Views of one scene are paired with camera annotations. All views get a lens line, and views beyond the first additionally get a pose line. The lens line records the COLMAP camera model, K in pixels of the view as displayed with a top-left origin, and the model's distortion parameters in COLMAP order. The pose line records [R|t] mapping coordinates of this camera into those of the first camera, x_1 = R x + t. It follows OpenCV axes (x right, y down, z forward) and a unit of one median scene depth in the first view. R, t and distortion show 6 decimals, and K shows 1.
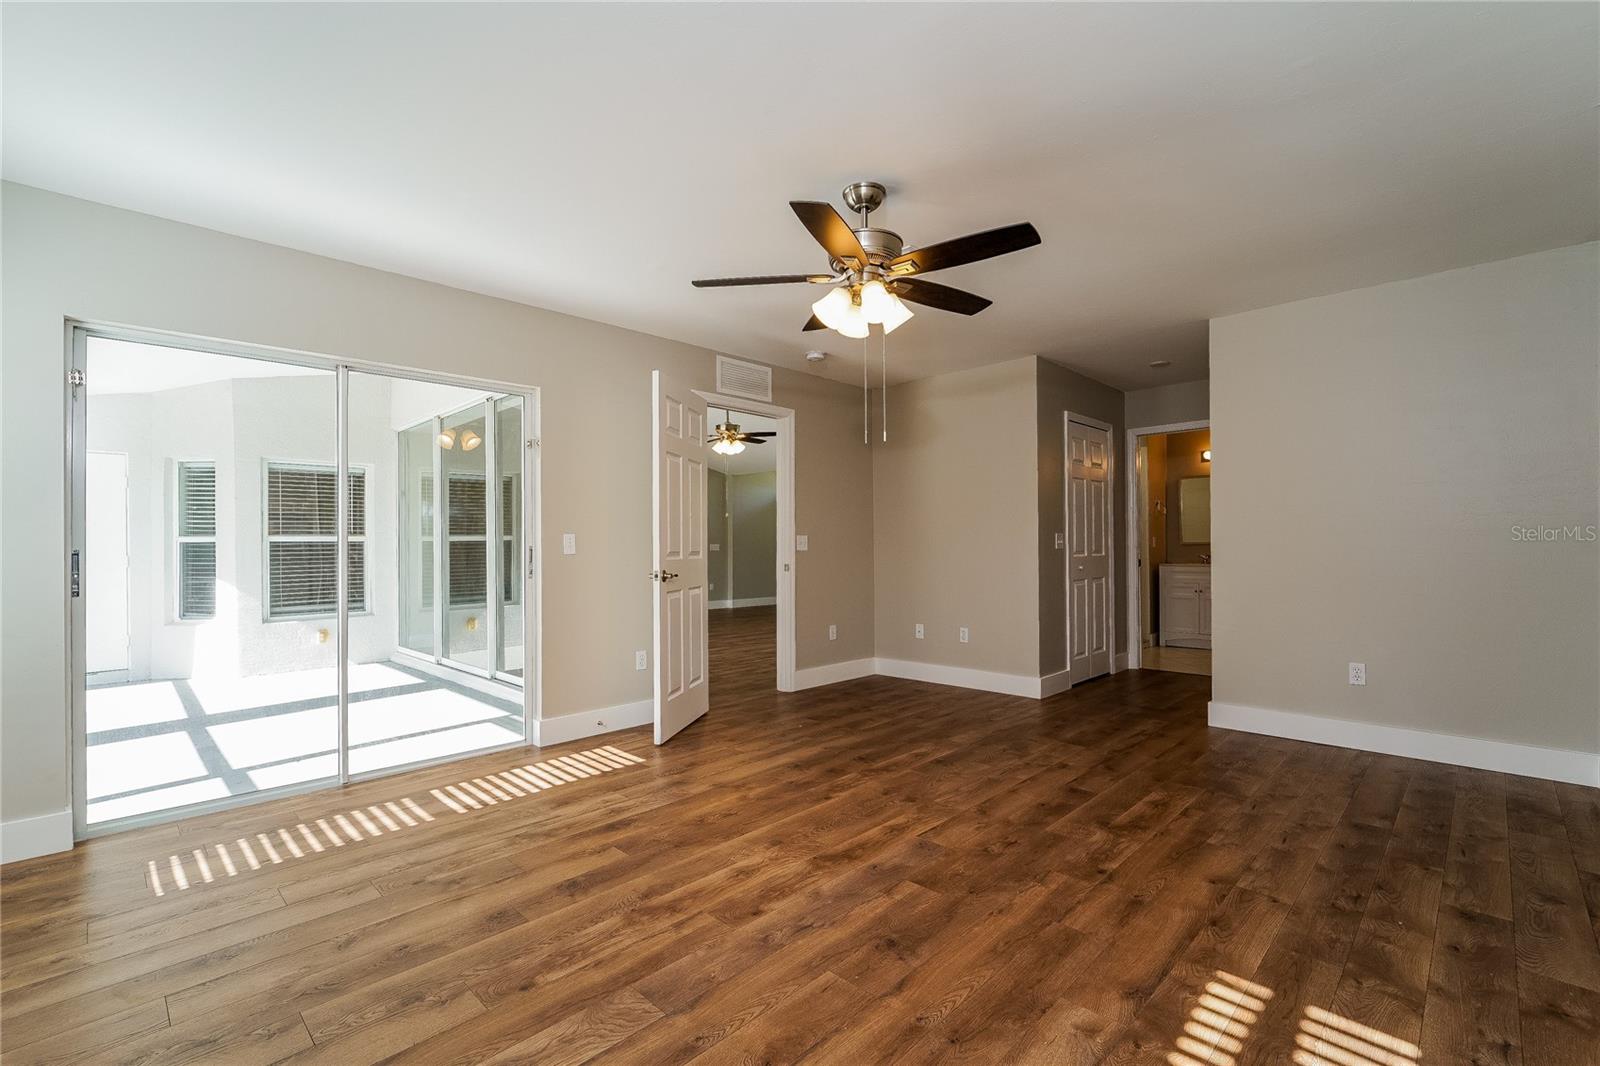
lens RADIAL K [[706.6, 0, 838.4], [0, 706.6, 539.6], [0, 0, 1]] dist [-0.001925, 0.000852]
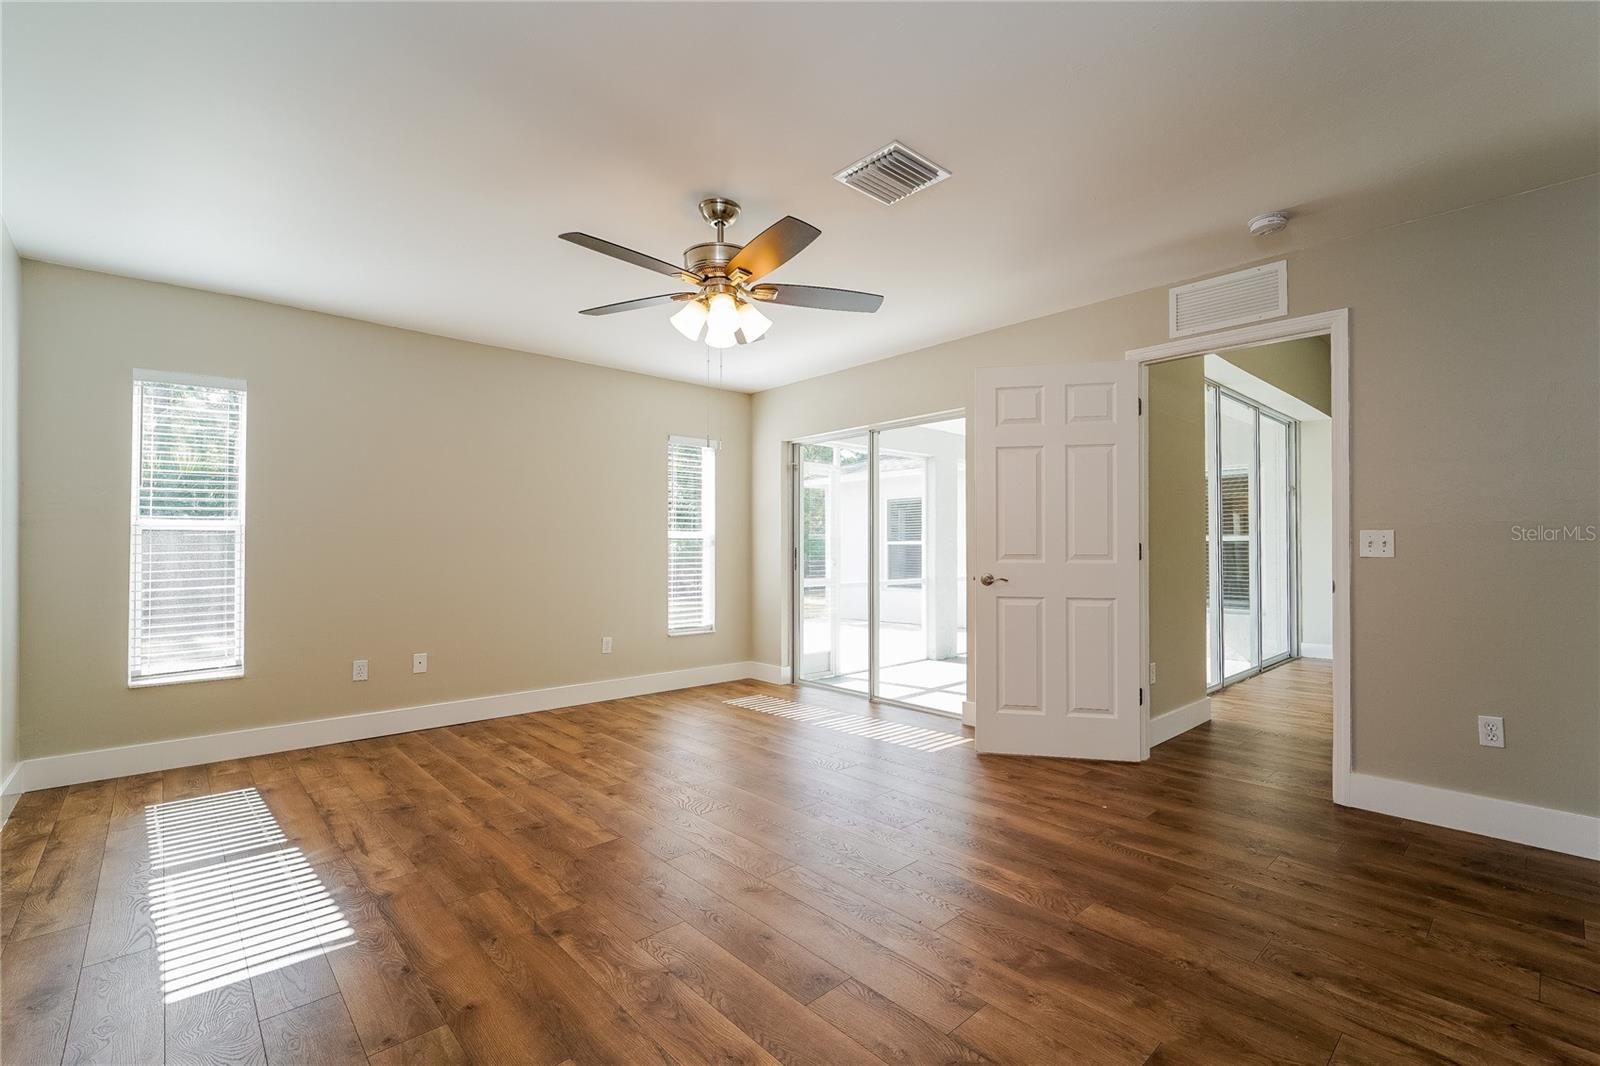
lens RADIAL K [[706.6, 0, 805.0], [0, 706.6, 541.2], [0, 0, 1]] dist [-0.001925, 0.000852]
pose [[-0.087662, -0.003882, -0.996143, 0.975351], [0.013206, 0.999900, -0.005059, -0.000156], [0.996063, -0.013599, -0.087602, 1.116717]]
